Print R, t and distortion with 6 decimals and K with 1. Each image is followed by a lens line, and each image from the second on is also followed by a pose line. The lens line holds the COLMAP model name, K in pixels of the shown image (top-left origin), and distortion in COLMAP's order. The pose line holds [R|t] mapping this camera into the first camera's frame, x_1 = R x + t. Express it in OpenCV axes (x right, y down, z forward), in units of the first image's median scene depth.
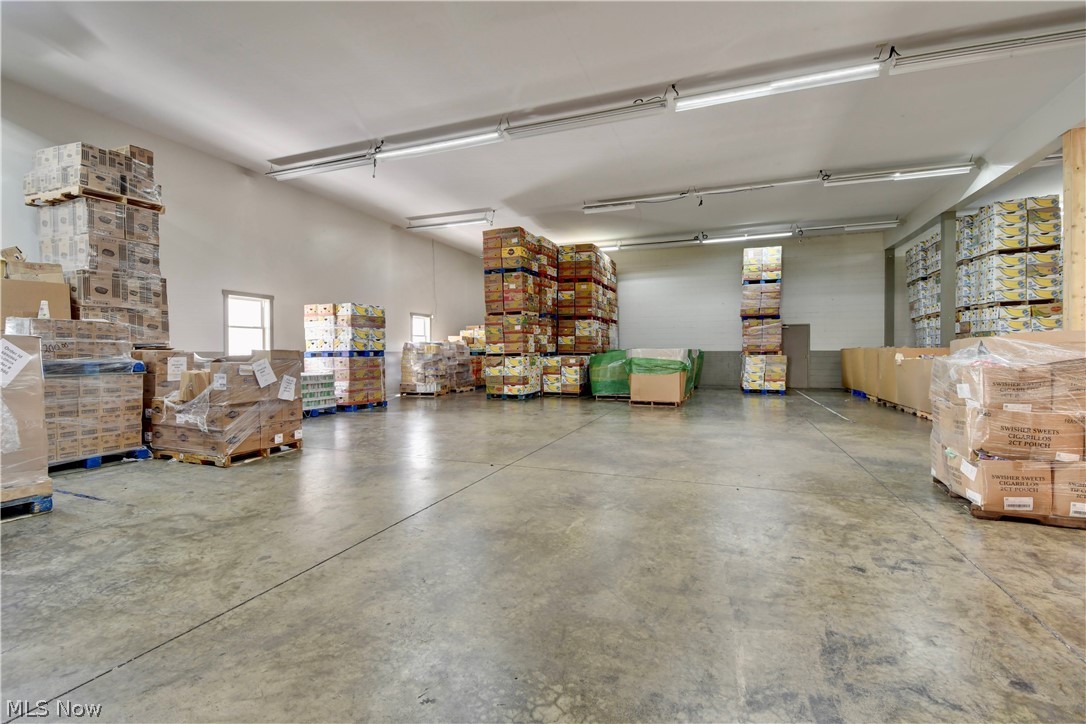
lens RADIAL K [[481.8, 0, 542.7], [0, 481.8, 363.4], [0, 0, 1]] dist [-0.018001, -0.001337]
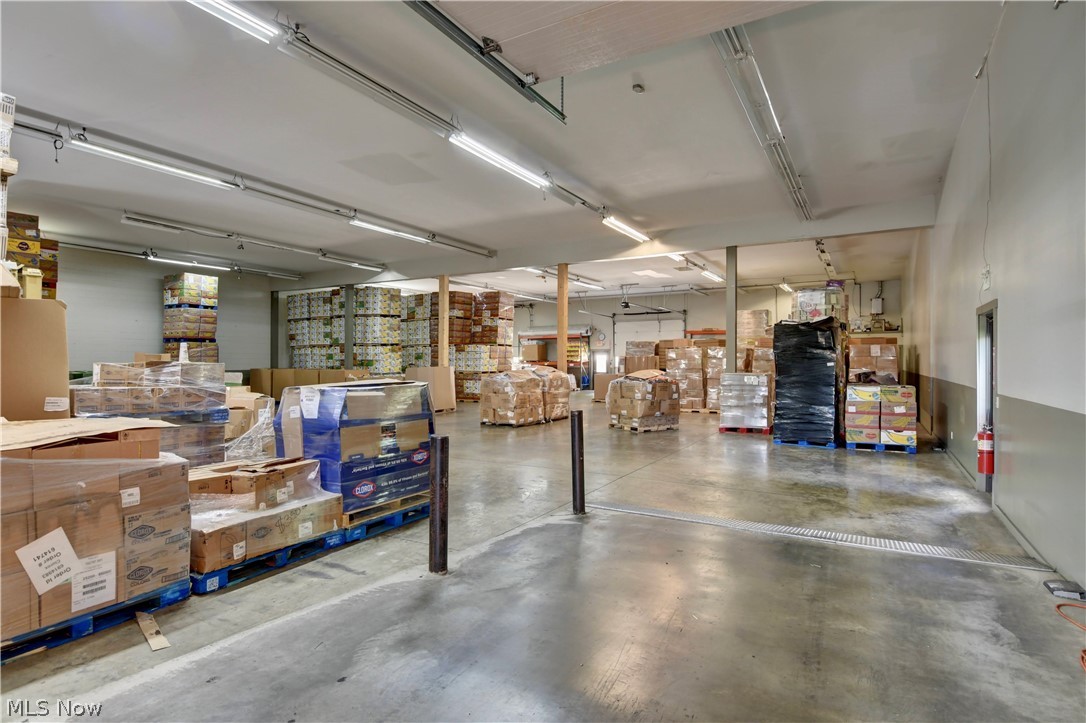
lens RADIAL K [[583.3, 0, 542.8], [0, 583.3, 361.0], [0, 0, 1]] dist [0.000278, 0.000591]
pose [[0.150417, 0.005683, 0.988606, -0.854526], [0.019469, 0.999773, -0.008709, -0.026546], [-0.988431, 0.020558, 0.150272, 0.056491]]
